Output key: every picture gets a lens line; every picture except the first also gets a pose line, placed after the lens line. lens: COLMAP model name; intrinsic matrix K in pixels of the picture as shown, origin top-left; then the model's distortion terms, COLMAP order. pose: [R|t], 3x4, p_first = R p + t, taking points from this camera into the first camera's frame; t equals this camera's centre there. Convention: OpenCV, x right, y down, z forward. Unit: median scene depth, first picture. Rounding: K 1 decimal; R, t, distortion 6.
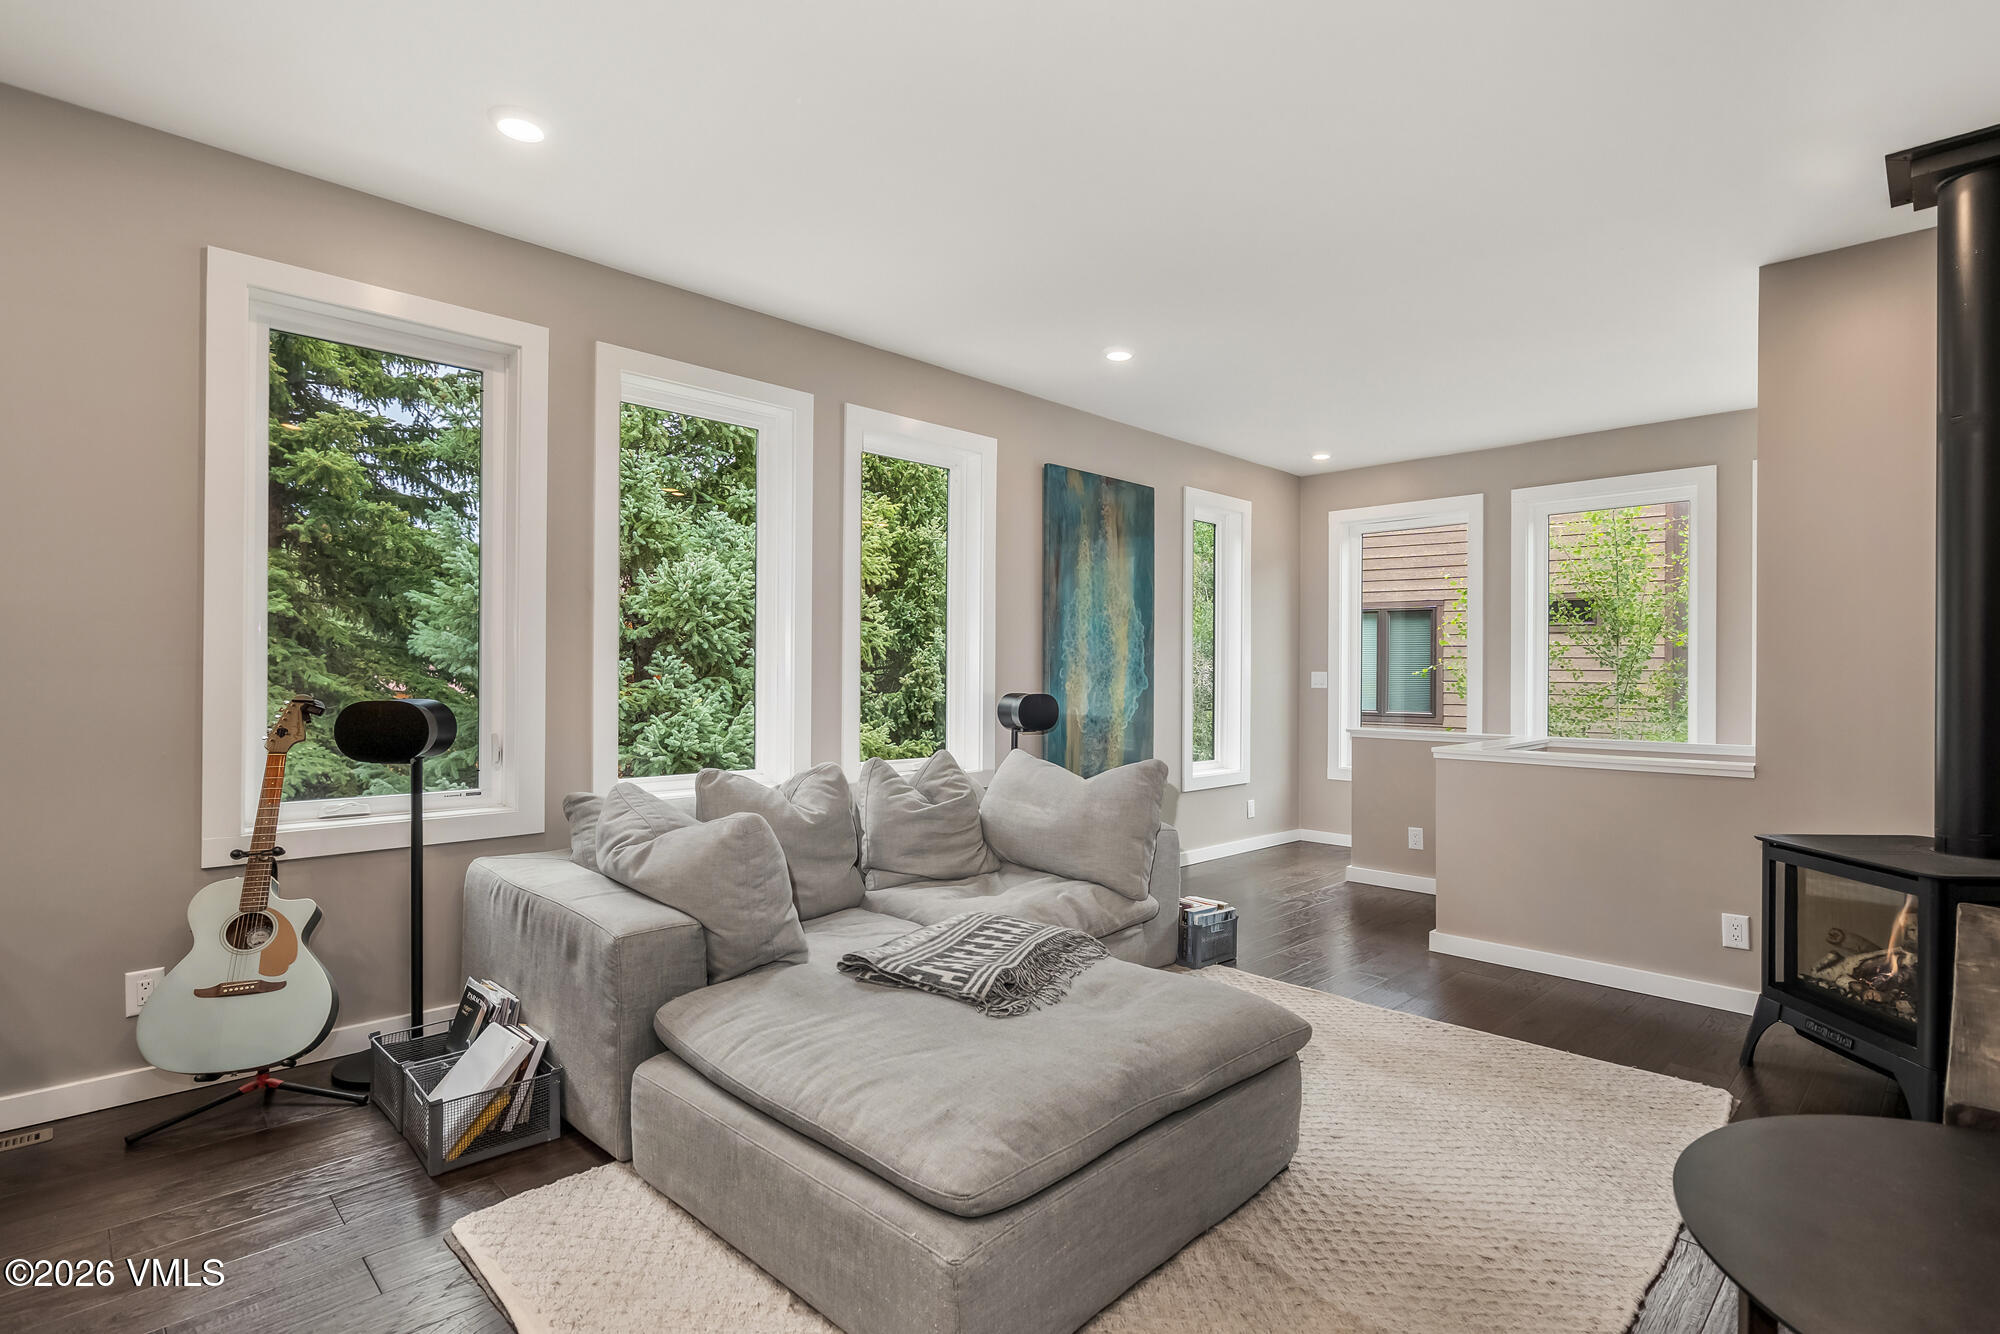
lens RADIAL K [[968.8, 0, 1065.0], [0, 968.8, 678.5], [0, 0, 1]] dist [-0.003426, -0.000193]
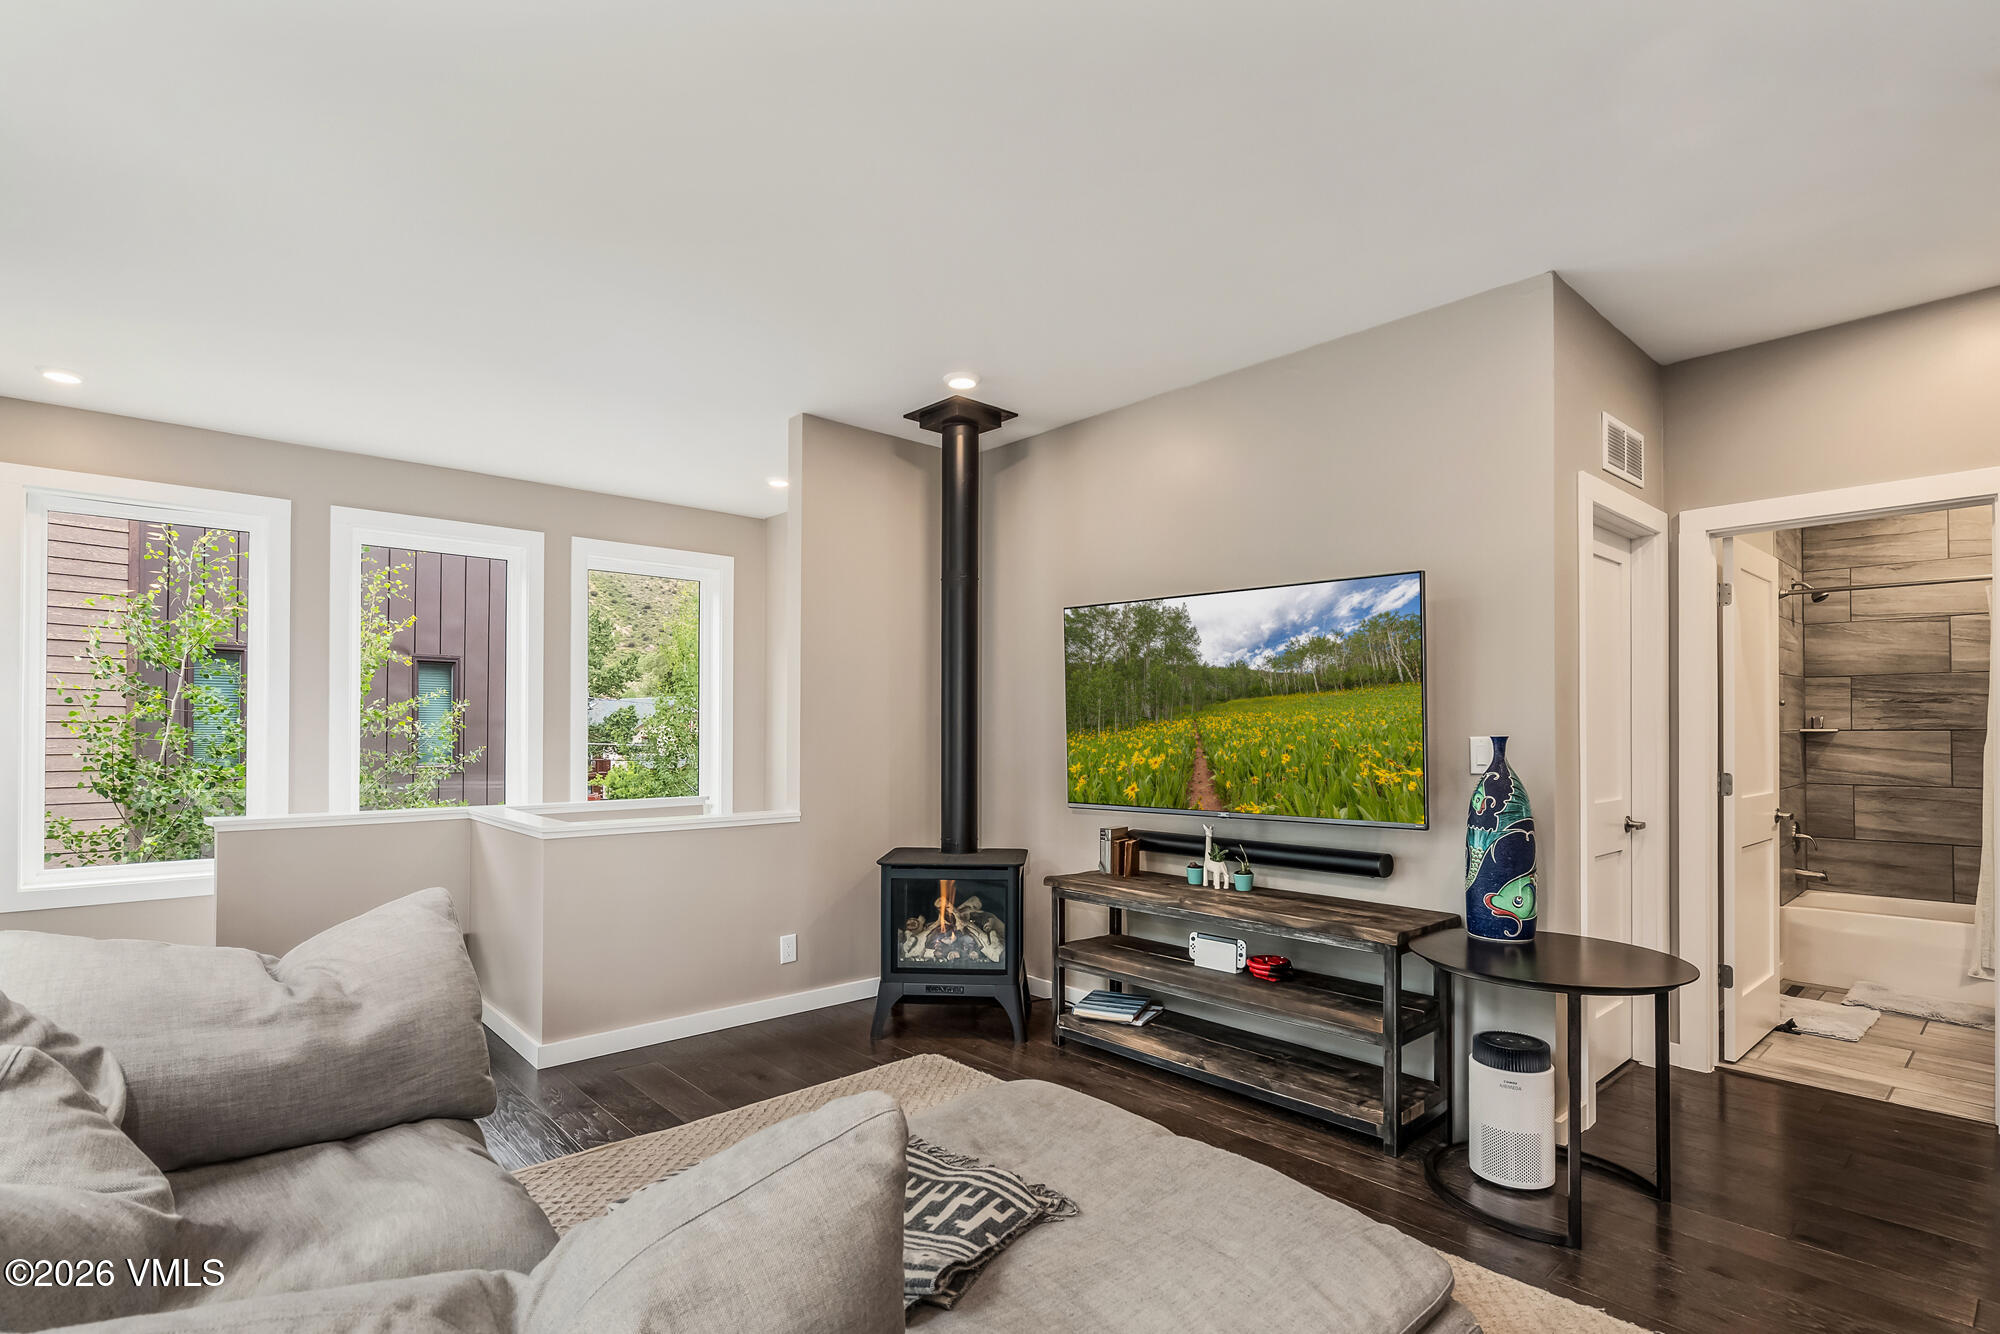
lens RADIAL K [[968.8, 0, 1065.0], [0, 968.8, 678.5], [0, 0, 1]] dist [-0.003426, -0.000193]
pose [[0.049994, 0.048665, 0.997563, -0.594223], [-0.000793, 0.998814, -0.048687, -0.022377], [-0.998749, 0.001643, 0.049973, 0.675801]]
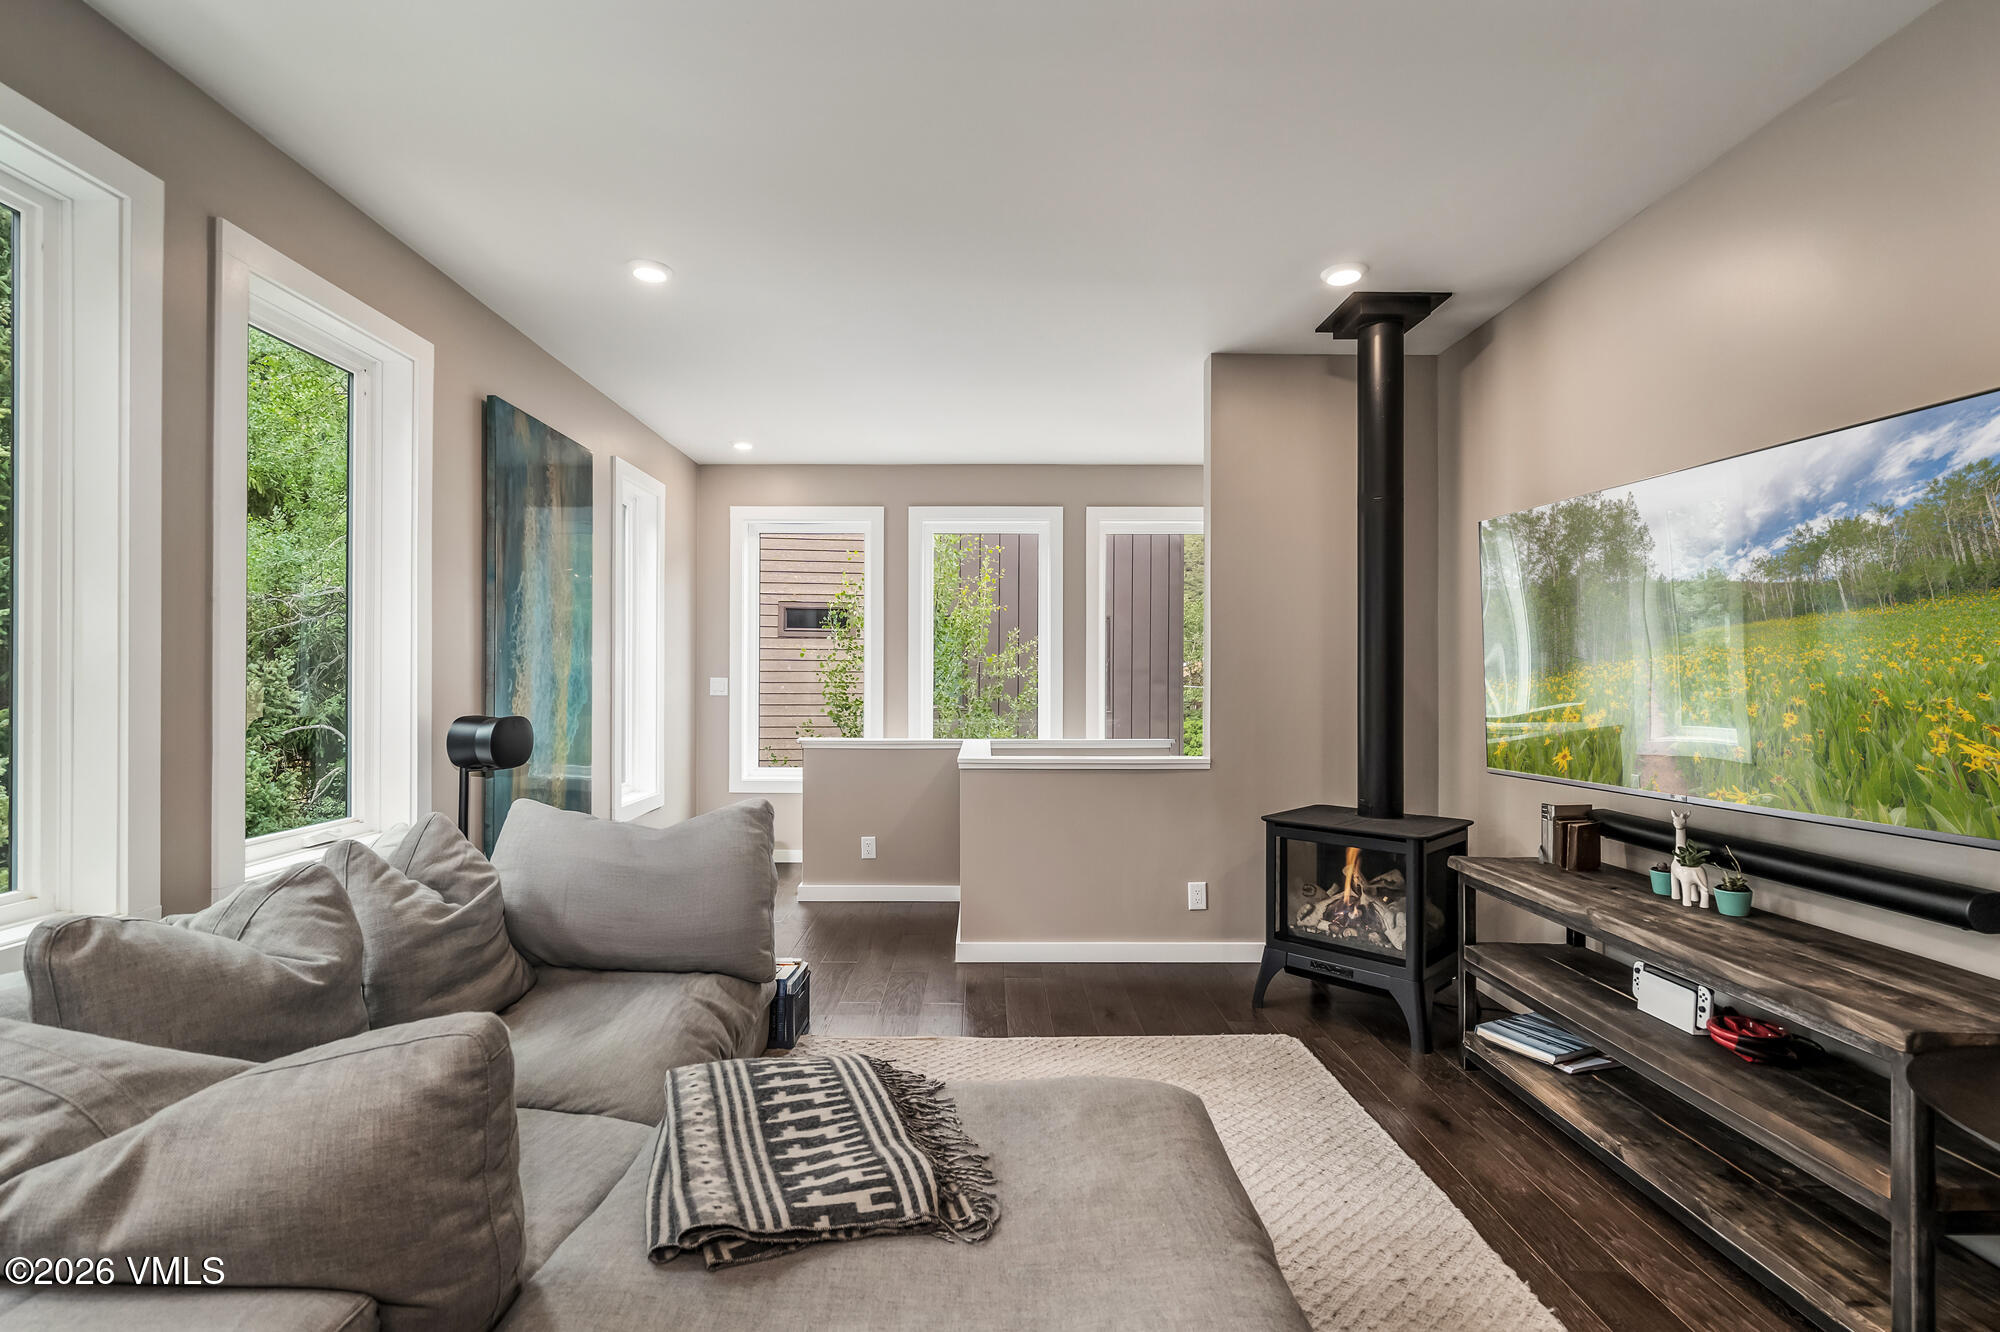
lens RADIAL K [[929.6, 0, 977.1], [0, 929.6, 669.7], [0, 0, 1]] dist [-0.001137, -0.000308]
pose [[0.731252, 0.000643, 0.682108, -0.346980], [0.003552, 0.999982, -0.004750, -0.019506], [-0.682099, 0.005896, 0.731236, 0.381053]]
